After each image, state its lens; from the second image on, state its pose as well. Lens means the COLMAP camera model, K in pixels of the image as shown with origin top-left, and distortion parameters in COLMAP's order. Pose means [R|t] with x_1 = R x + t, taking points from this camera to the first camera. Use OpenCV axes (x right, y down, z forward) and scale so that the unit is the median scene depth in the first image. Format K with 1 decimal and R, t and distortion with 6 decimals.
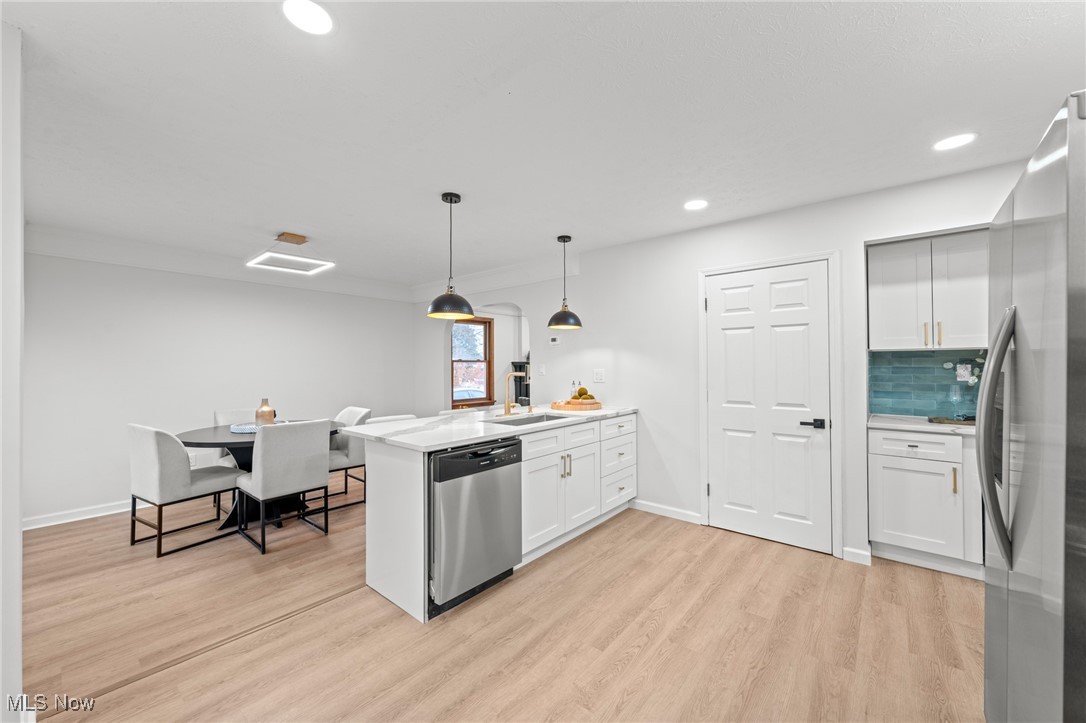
lens RADIAL K [[412.7, 0, 543.0], [0, 412.7, 361.5], [0, 0, 1]] dist [-0.000891, -0.000104]
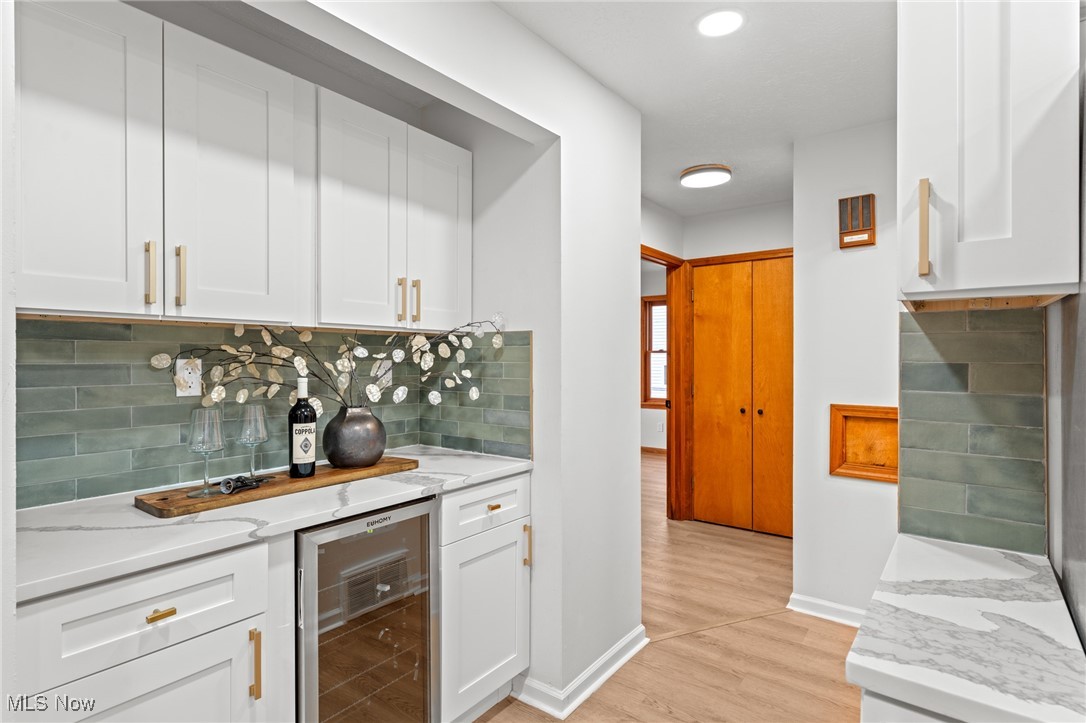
lens RADIAL K [[559.3, 0, 545.0], [0, 559.3, 359.1], [0, 0, 1]] dist [0.004829, 0.000730]
pose [[-0.059118, 0.000657, 0.998251, 0.429006], [-0.008247, 0.999965, -0.001147, 0.005481], [-0.998217, -0.008301, -0.059111, 0.701683]]
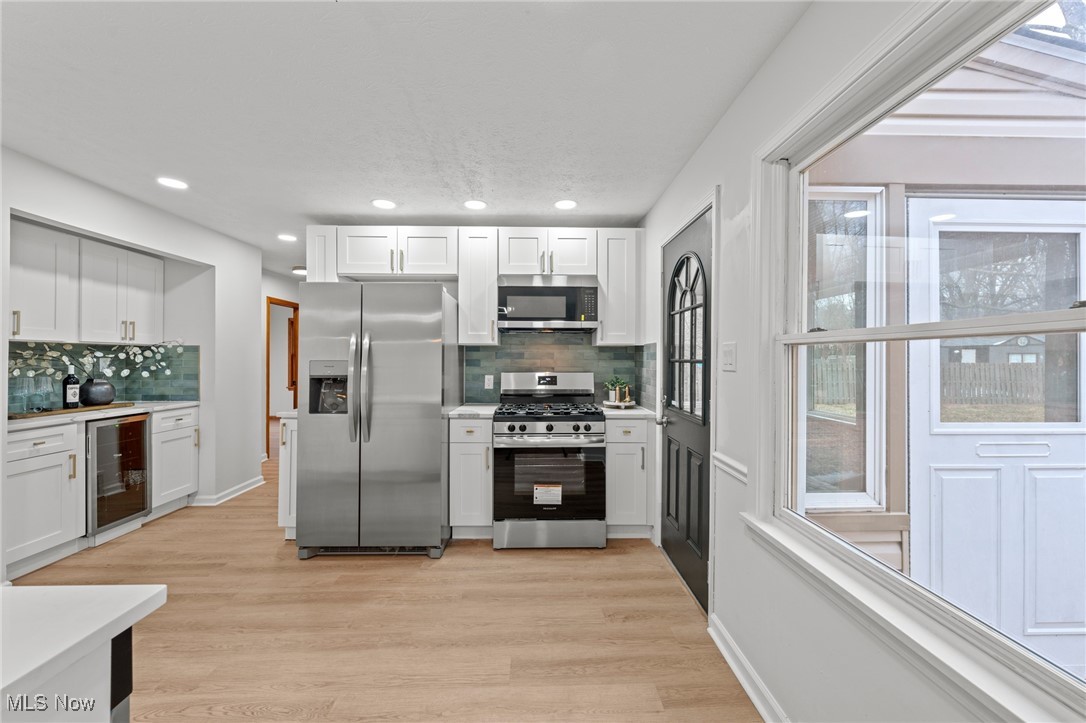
lens RADIAL K [[427.3, 0, 548.1], [0, 427.3, 358.9], [0, 0, 1]] dist [-0.000434, -0.000055]
pose [[-0.664998, 0.001450, 0.746843, -0.576093], [-0.006953, 0.999943, -0.008133, 0.012211], [-0.746813, -0.010601, -0.664950, 0.750724]]
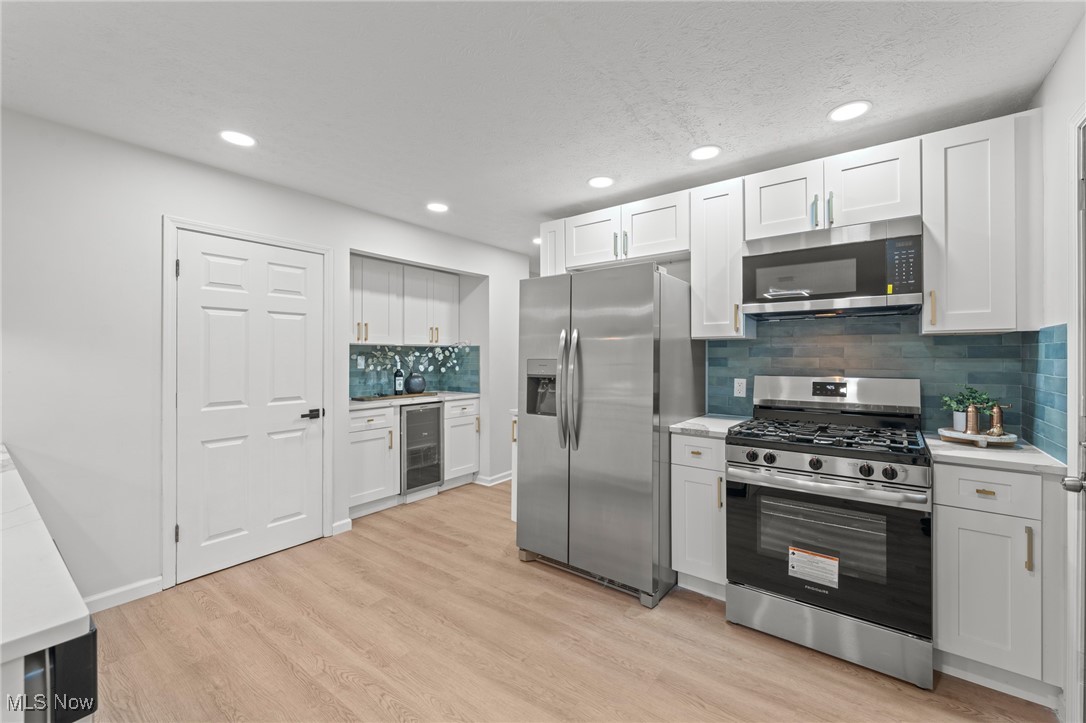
lens RADIAL K [[446.3, 0, 545.3], [0, 446.3, 354.6], [0, 0, 1]] dist [-0.000440, -0.000073]
pose [[-0.049131, 0.006953, 0.998768, -0.479048], [-0.008155, 0.999940, -0.007362, 0.008692], [-0.998759, -0.008507, -0.049071, 0.510057]]
